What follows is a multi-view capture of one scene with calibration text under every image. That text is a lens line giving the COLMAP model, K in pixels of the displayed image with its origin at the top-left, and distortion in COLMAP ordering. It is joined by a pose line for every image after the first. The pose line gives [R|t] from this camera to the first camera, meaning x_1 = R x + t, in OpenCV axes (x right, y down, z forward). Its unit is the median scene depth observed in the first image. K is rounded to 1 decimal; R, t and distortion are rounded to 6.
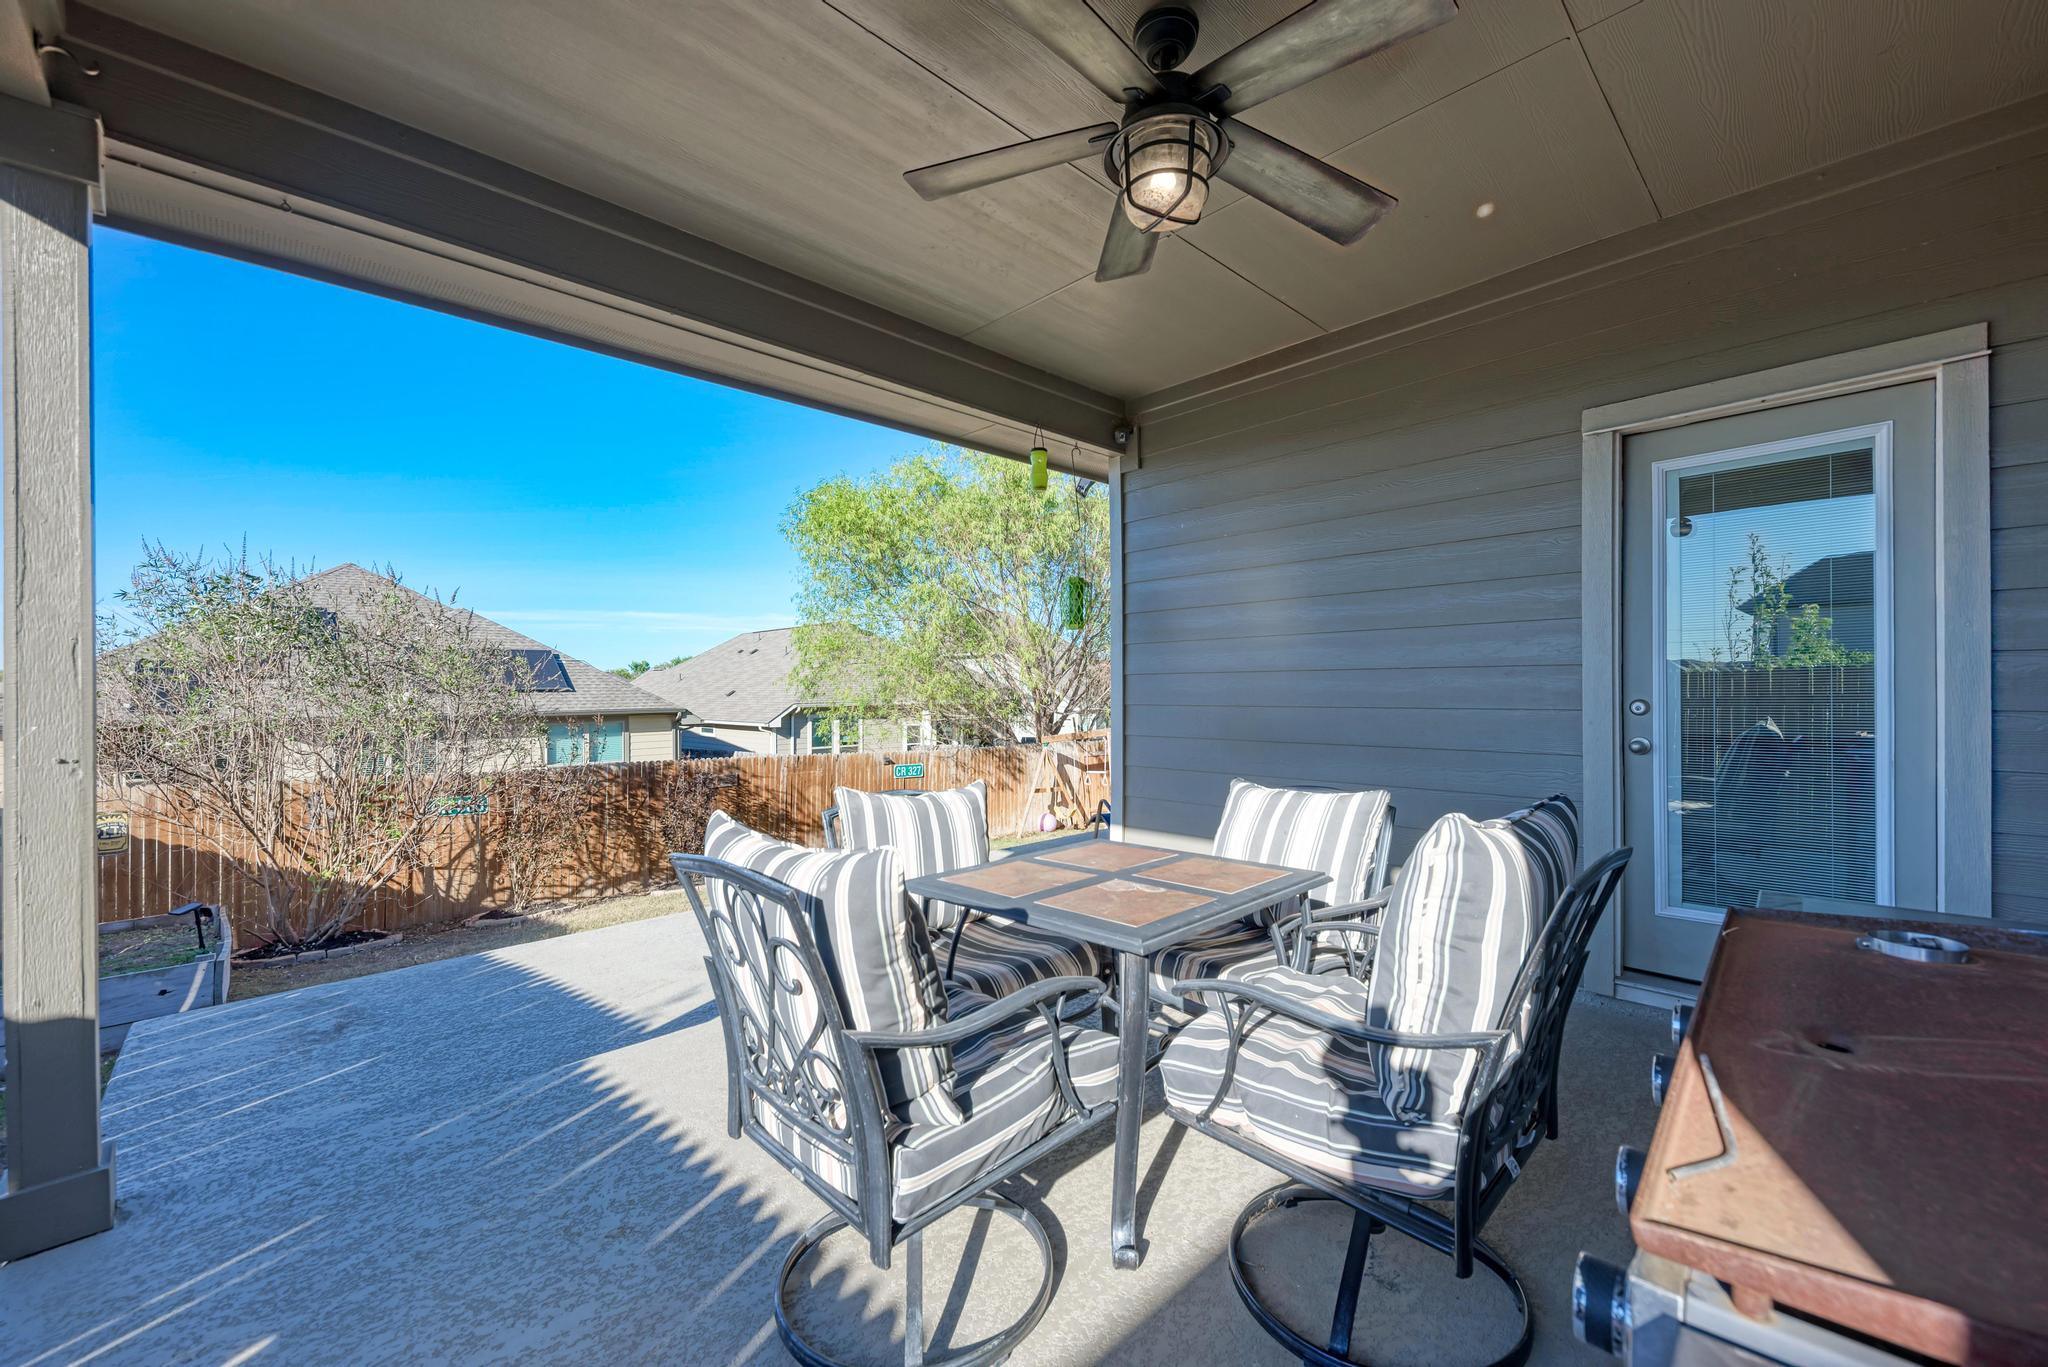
lens RADIAL K [[823.6, 0, 1035.6], [0, 823.6, 687.3], [0, 0, 1]] dist [0.000010, -0.000506]
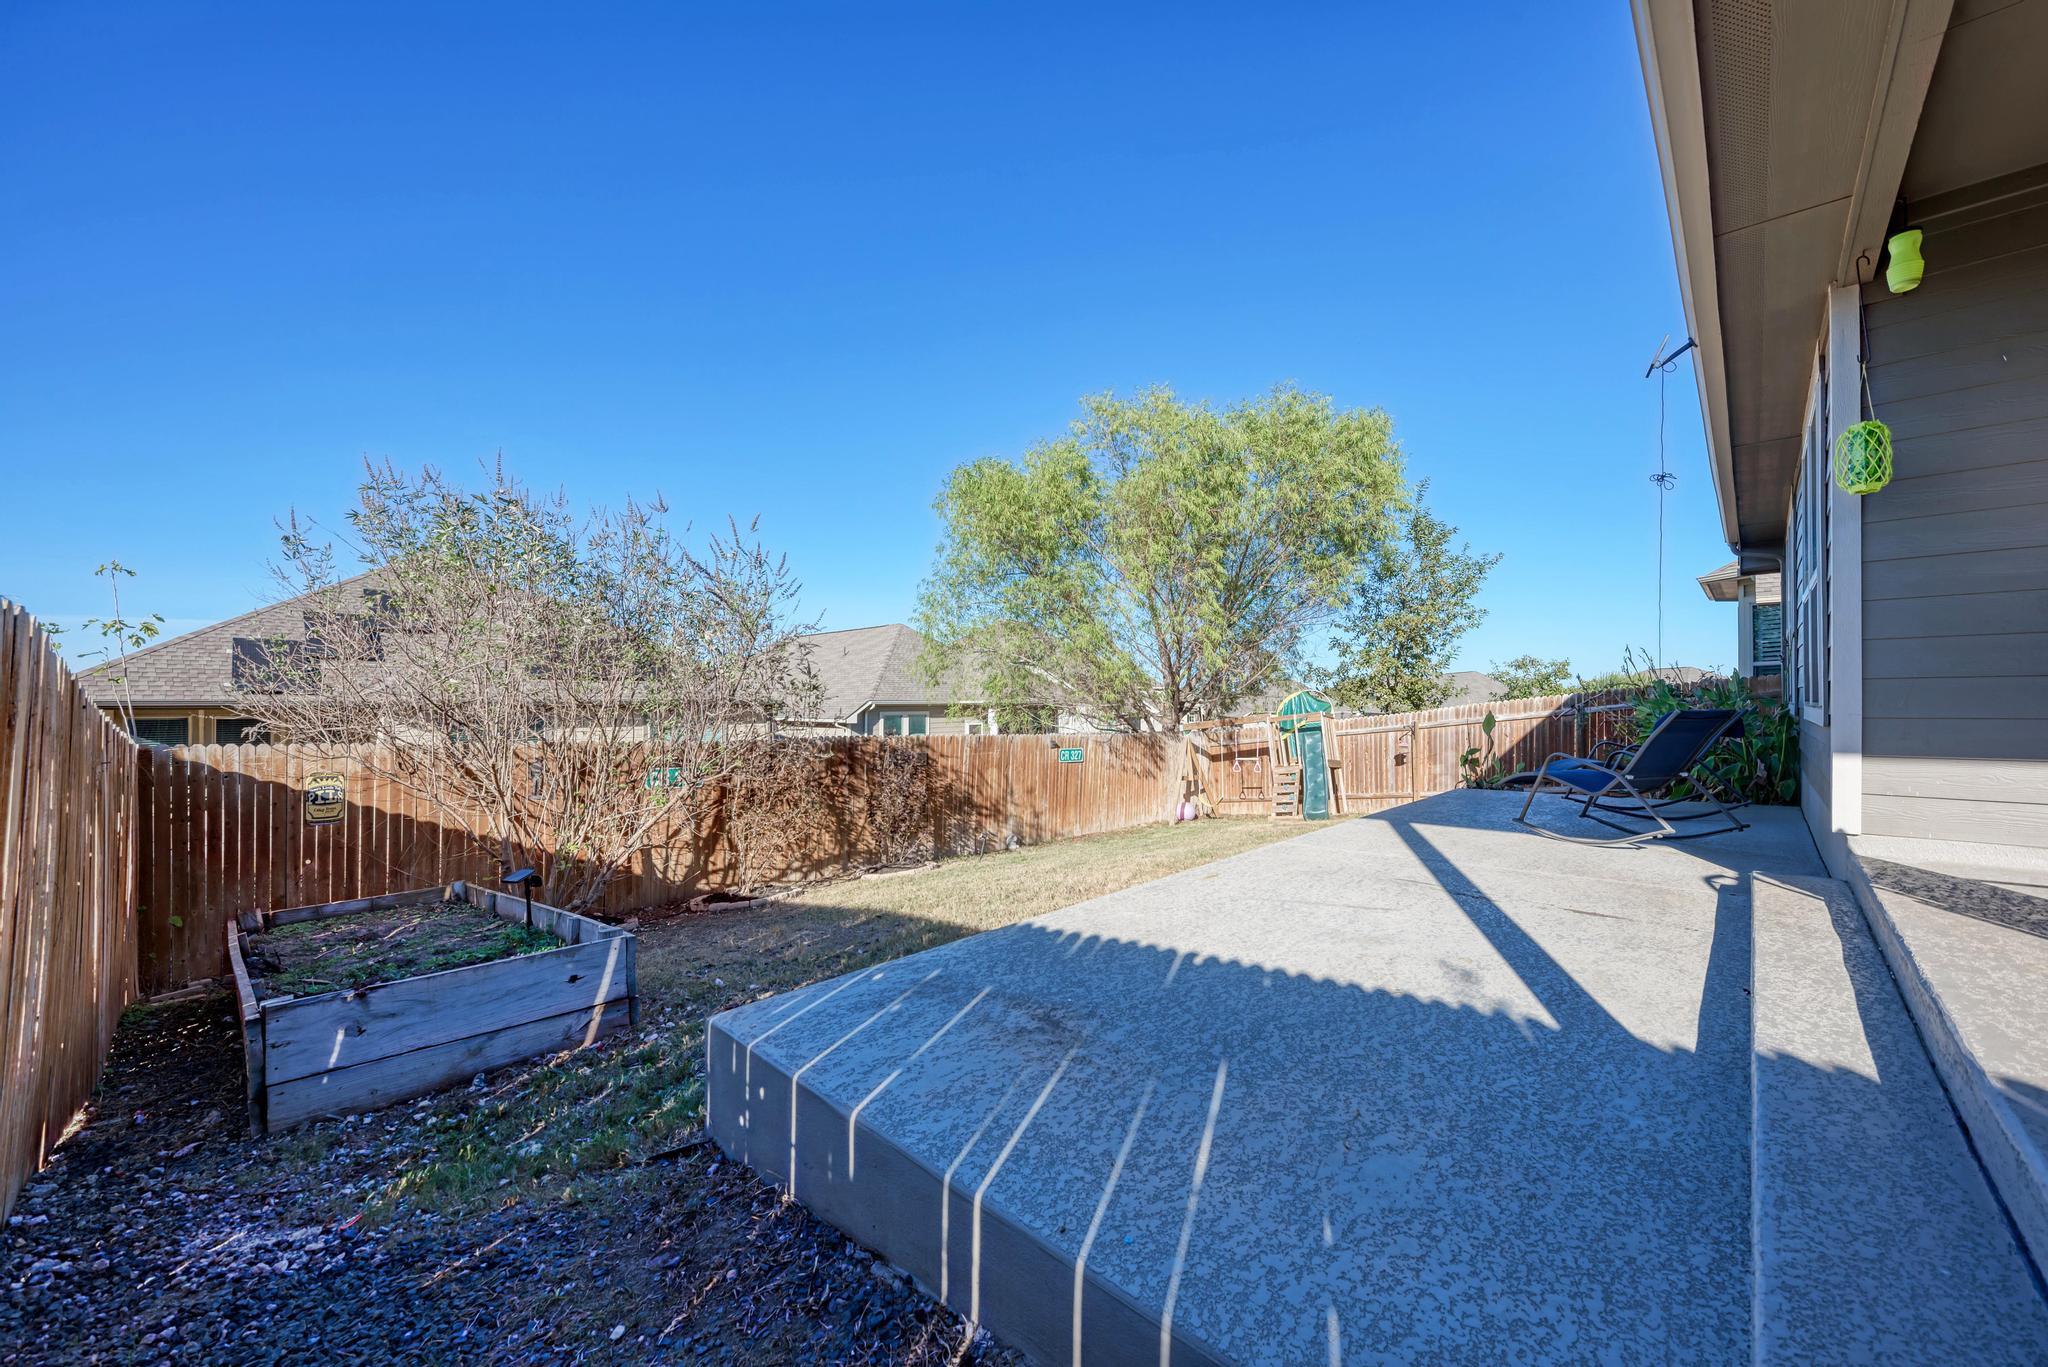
lens RADIAL K [[760.8, 0, 1012.0], [0, 760.8, 699.2], [0, 0, 1]] dist [0.003890, 0.000114]
pose [[0.999536, 0.007072, 0.029637, -0.330705], [-0.006812, 0.999938, -0.008852, 0.058027], [-0.029697, 0.008646, 0.999522, 0.141481]]
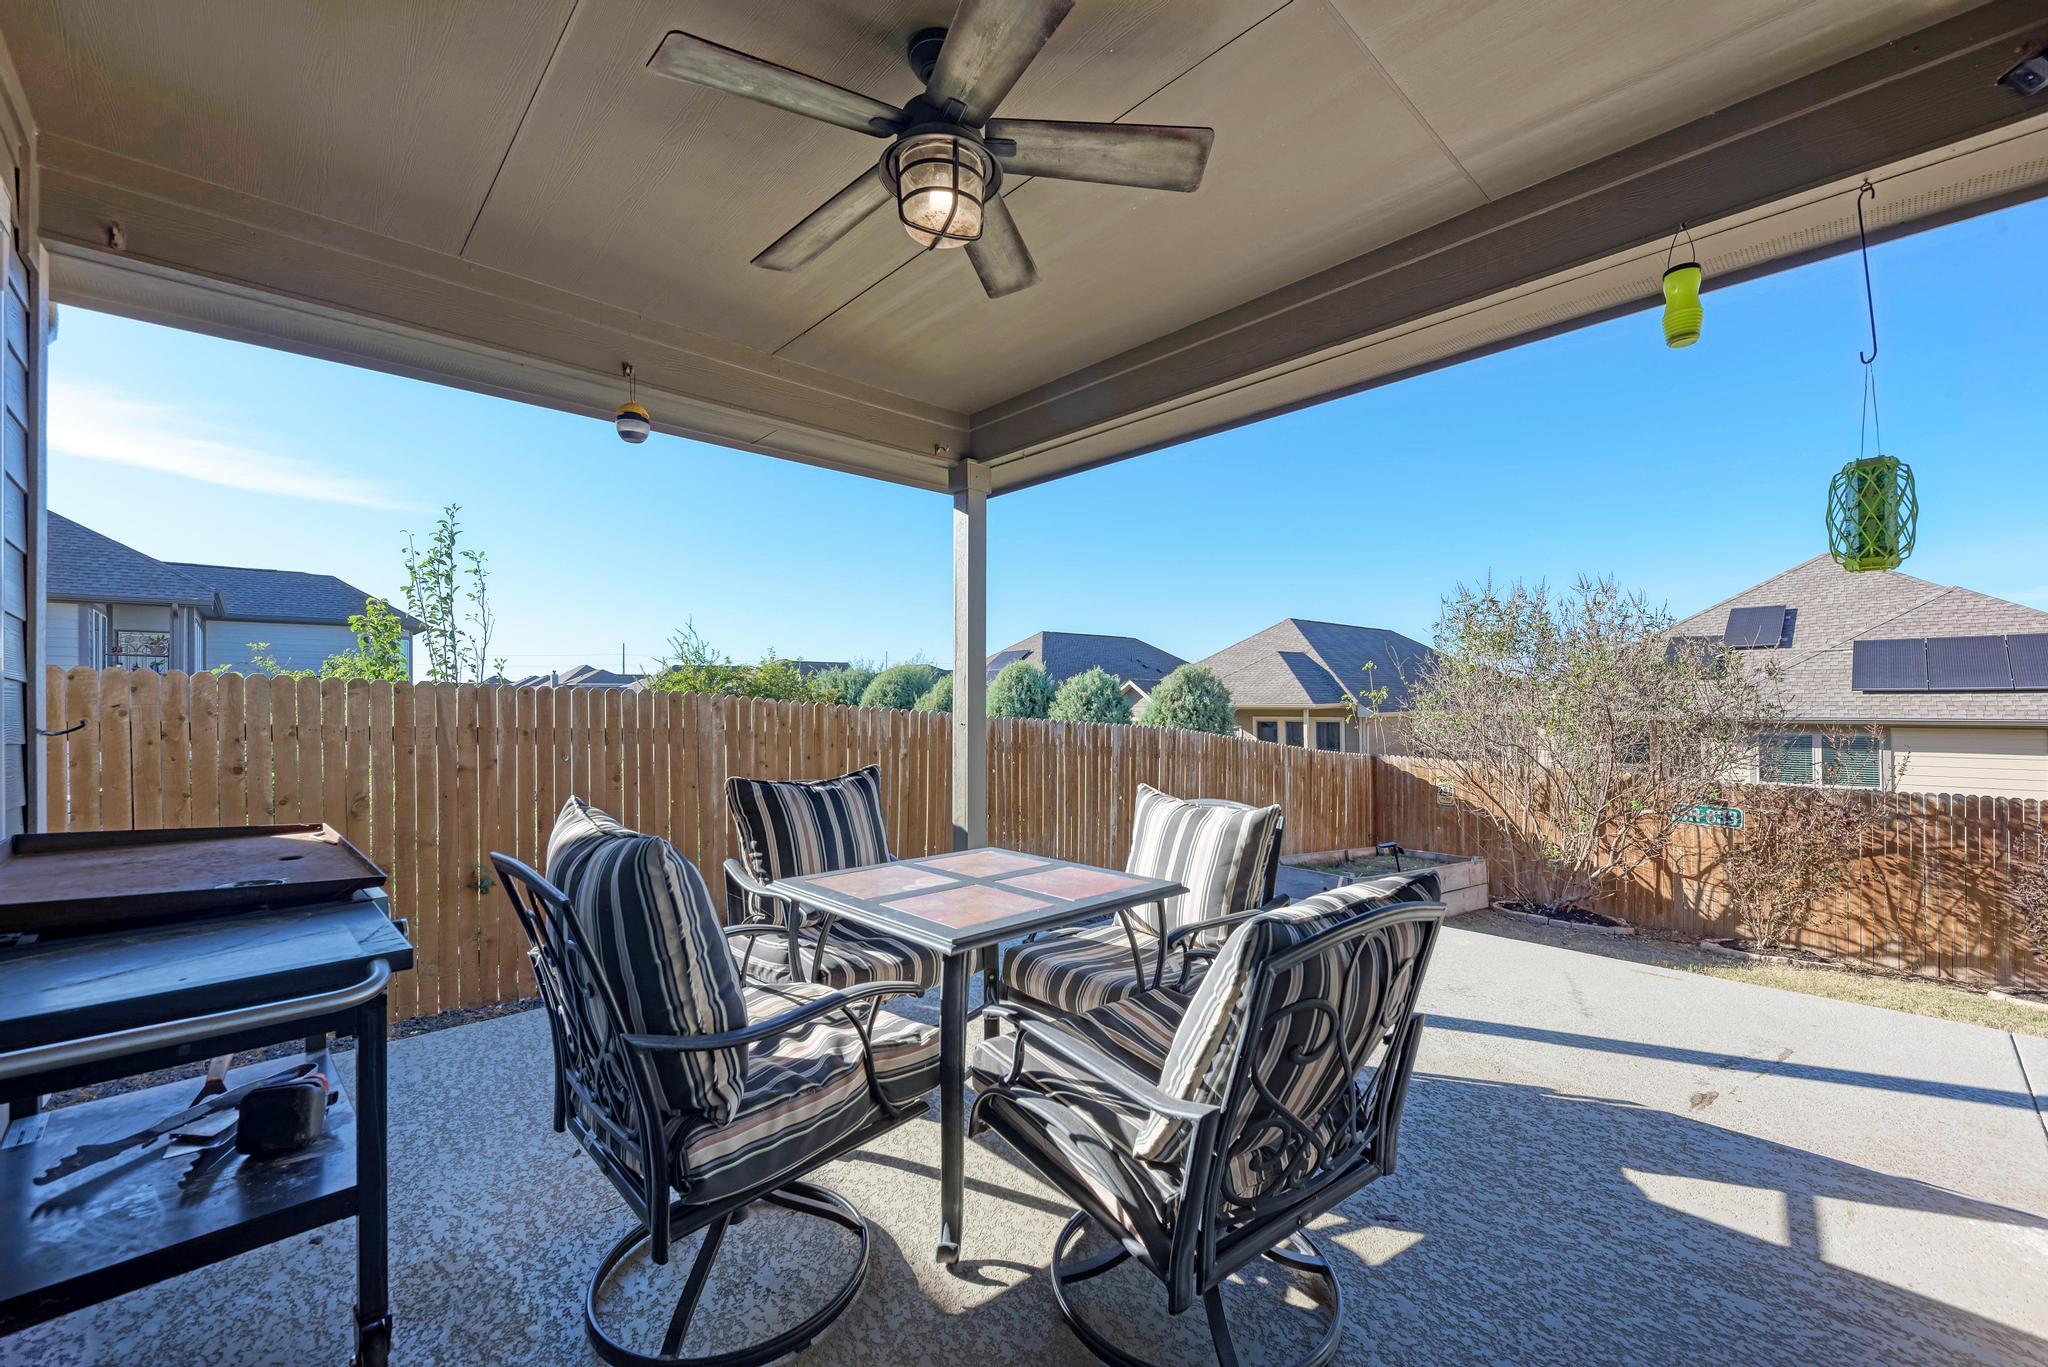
lens RADIAL K [[823.6, 0, 1024.9], [0, 823.6, 687.2], [0, 0, 1]] dist [0.000010, -0.000506]
pose [[-0.042285, -0.005807, -0.999089, 0.247672], [0.006270, 0.999962, -0.006078, -0.001624], [0.999086, -0.006522, -0.042247, 0.244877]]
